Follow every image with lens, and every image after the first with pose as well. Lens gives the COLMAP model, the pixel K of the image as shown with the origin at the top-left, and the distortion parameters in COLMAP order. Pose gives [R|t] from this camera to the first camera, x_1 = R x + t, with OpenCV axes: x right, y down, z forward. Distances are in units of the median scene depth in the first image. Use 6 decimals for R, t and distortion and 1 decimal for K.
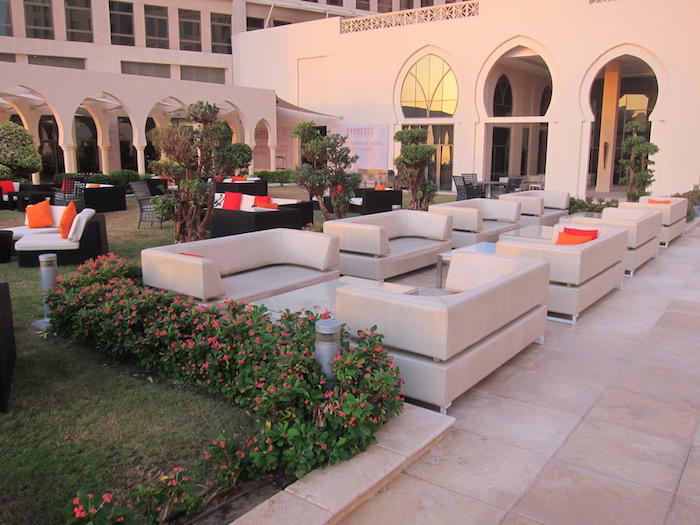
lens RADIAL K [[581.6, 0, 353.3], [0, 581.6, 263.7], [0, 0, 1]] dist [-0.048283, 0.015281]
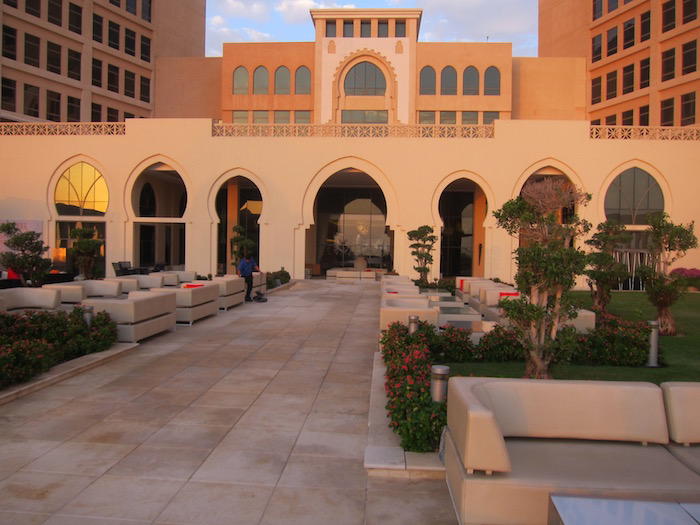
lens RADIAL K [[581.6, 0, 353.0], [0, 581.6, 262.0], [0, 0, 1]] dist [-0.048283, 0.015281]
pose [[0.831068, -0.002132, 0.556167, -0.064302], [0.092868, 0.986486, -0.134988, 0.047231], [-0.548363, 0.163834, 0.820034, -0.236065]]
